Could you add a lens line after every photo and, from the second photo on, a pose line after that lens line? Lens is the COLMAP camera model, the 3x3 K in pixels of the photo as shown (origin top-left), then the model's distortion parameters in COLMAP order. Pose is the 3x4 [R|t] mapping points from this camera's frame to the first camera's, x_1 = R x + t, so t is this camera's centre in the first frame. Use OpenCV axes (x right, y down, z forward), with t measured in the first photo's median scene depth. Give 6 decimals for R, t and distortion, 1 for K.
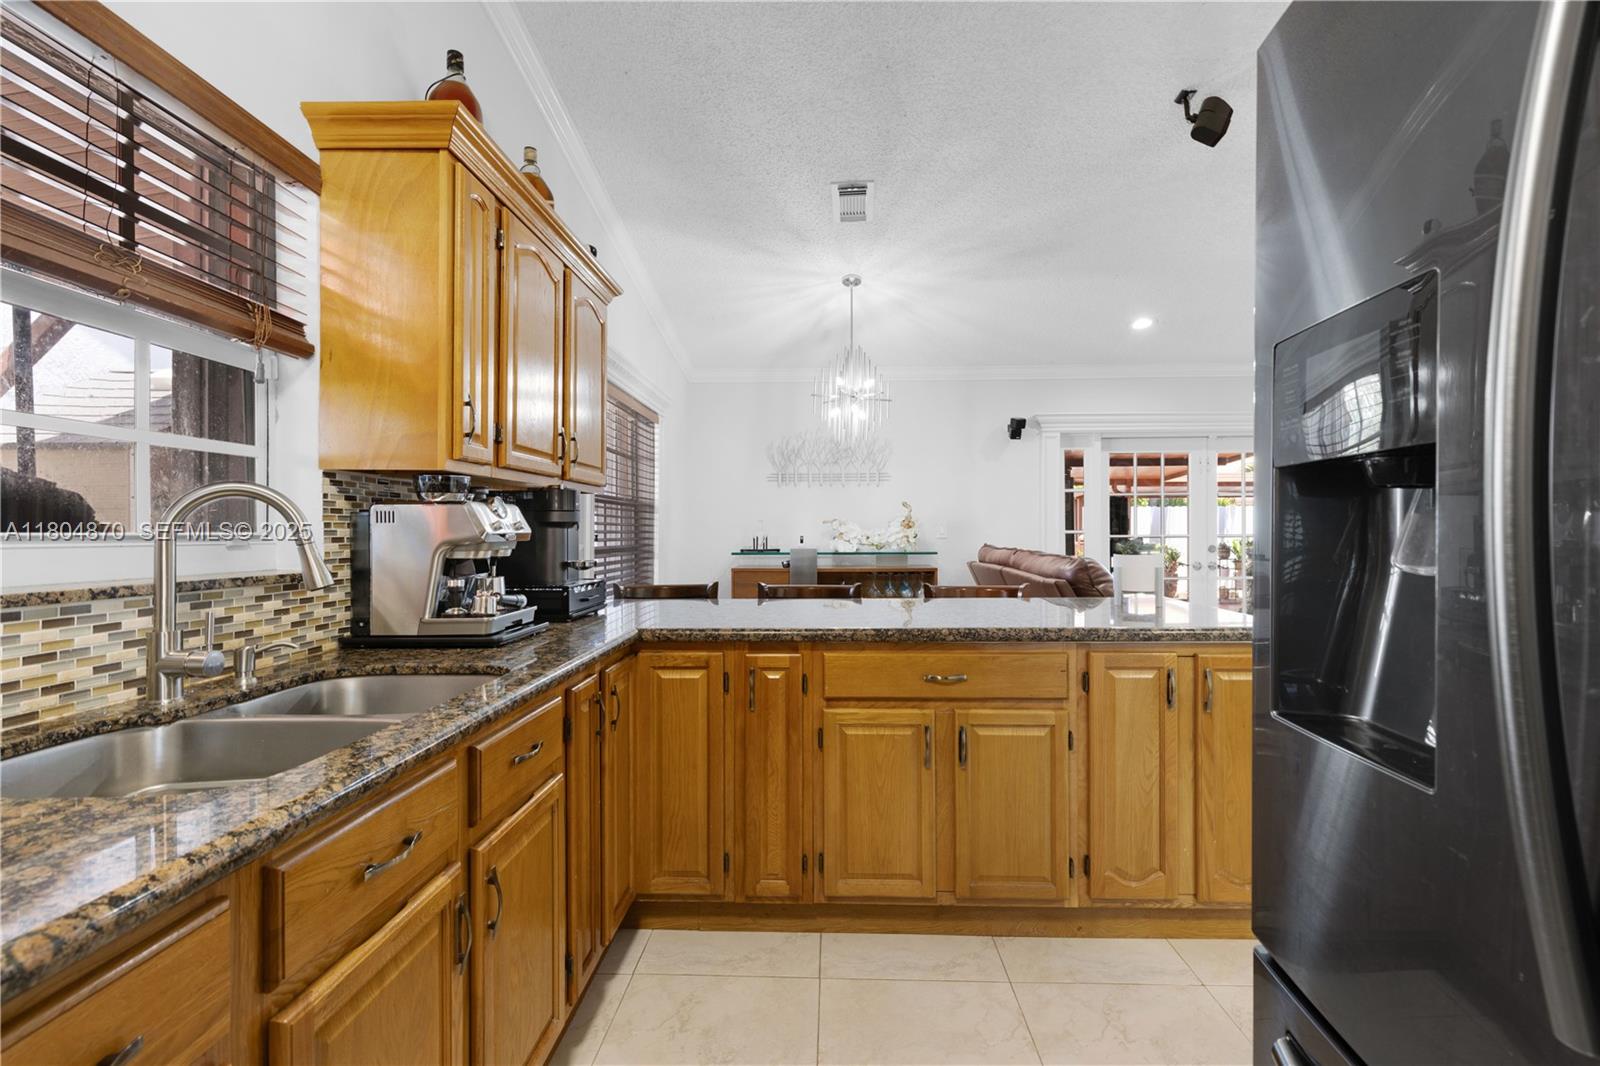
lens RADIAL K [[727.5, 0, 804.1], [0, 727.5, 528.7], [0, 0, 1]] dist [0.018626, 0.000246]
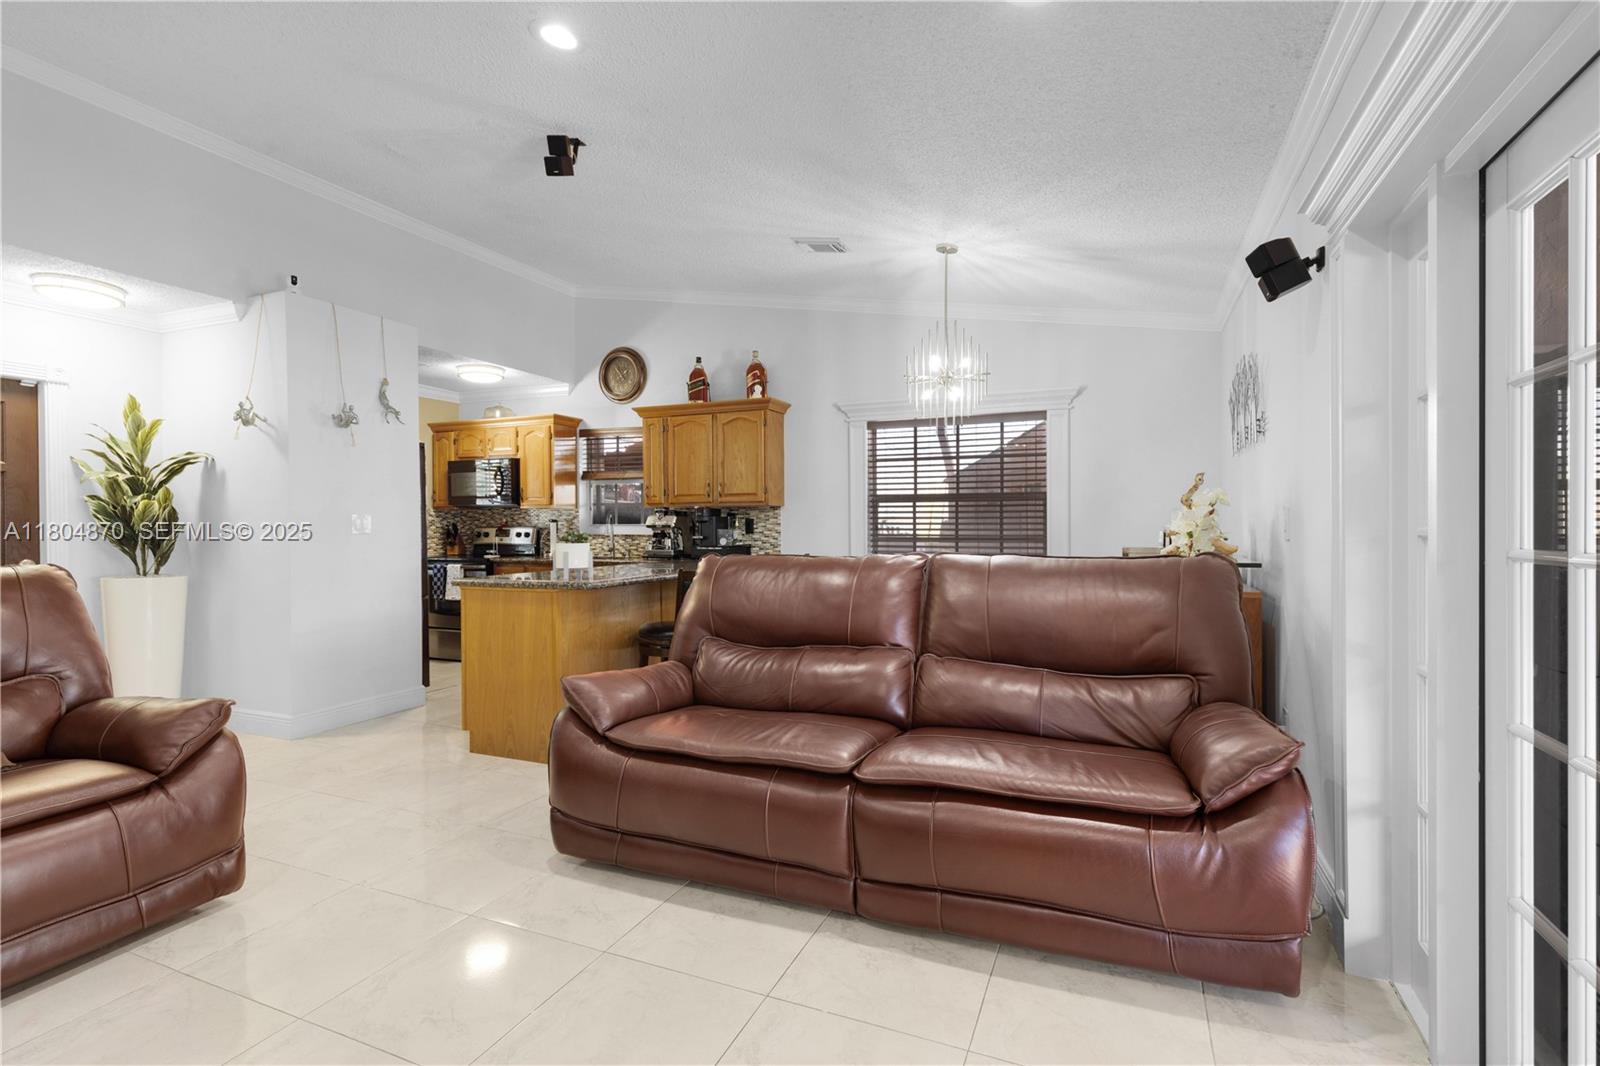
lens RADIAL K [[727.5, 0, 804.1], [0, 727.5, 528.7], [0, 0, 1]] dist [0.018626, 0.000246]
pose [[-0.354476, 0.009380, -0.935018, 0.985898], [0.007050, 0.999948, 0.007359, 0.001759], [0.935039, -0.003983, -0.354524, 1.153321]]
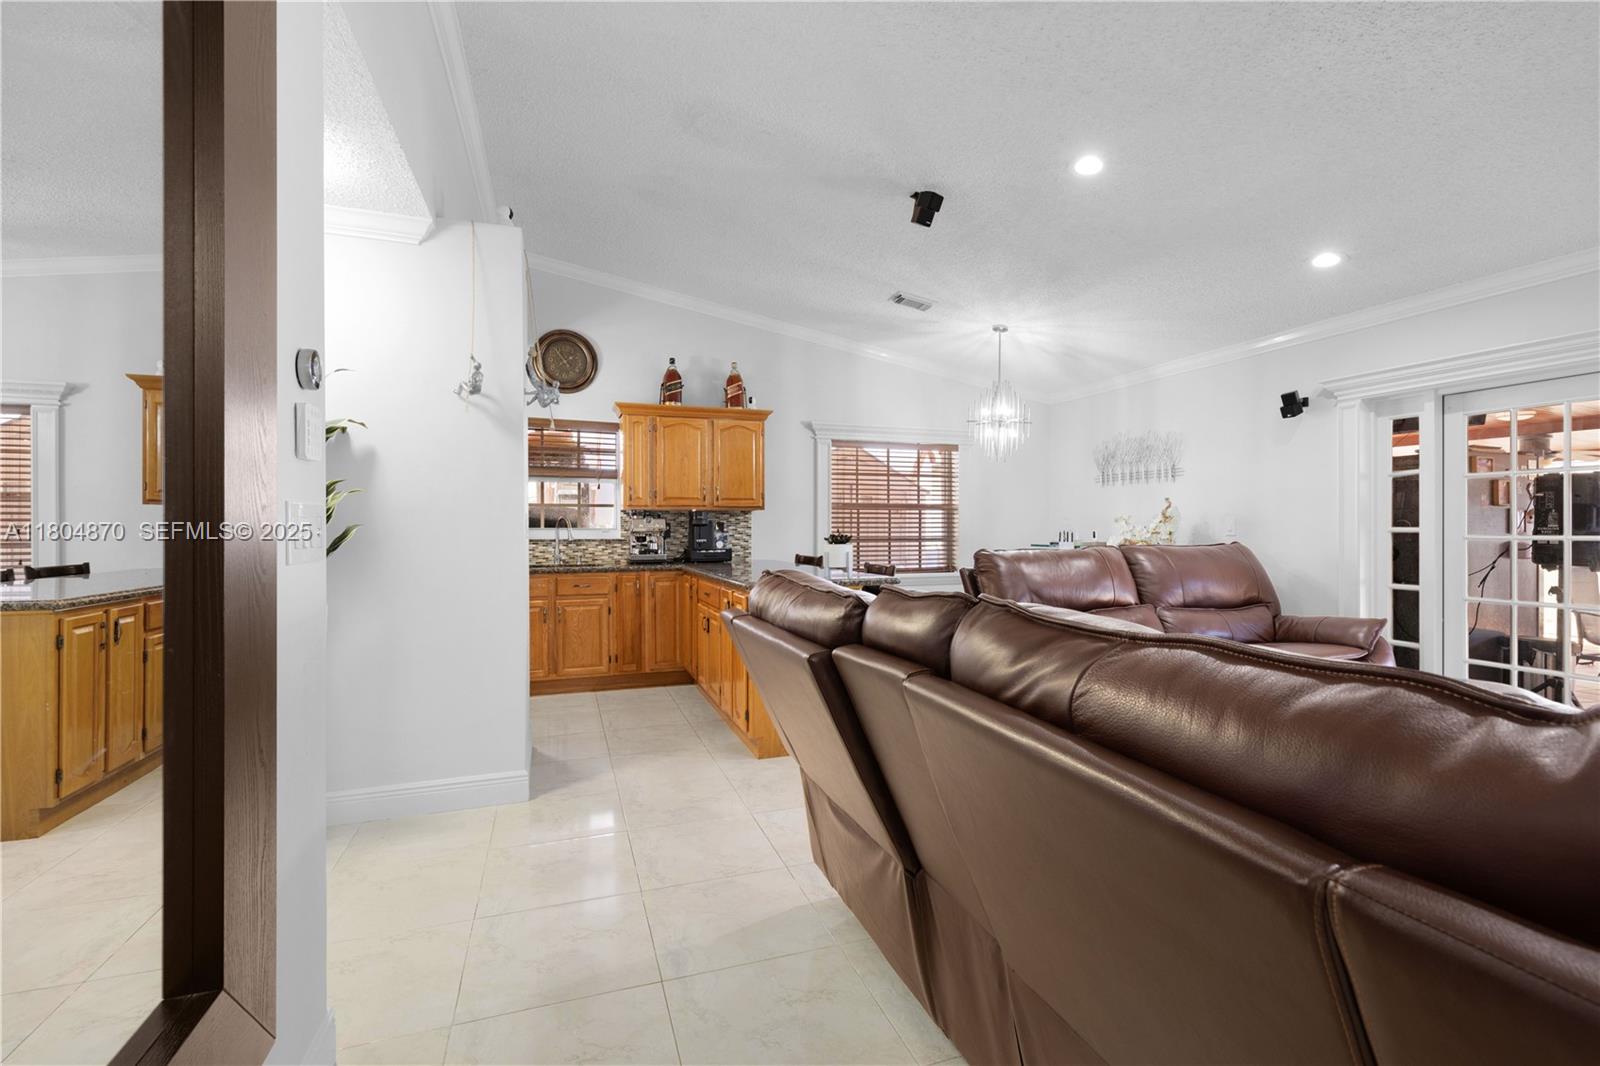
lens RADIAL K [[724.5, 0, 800.0], [0, 724.5, 533.0], [0, 0, 1]] dist [-0.042515, 0.000058]
pose [[0.360363, 0.006560, -0.932789, 1.107514], [0.005999, 0.999938, 0.009350, 0.000723], [0.932793, -0.008965, 0.360301, 0.218542]]
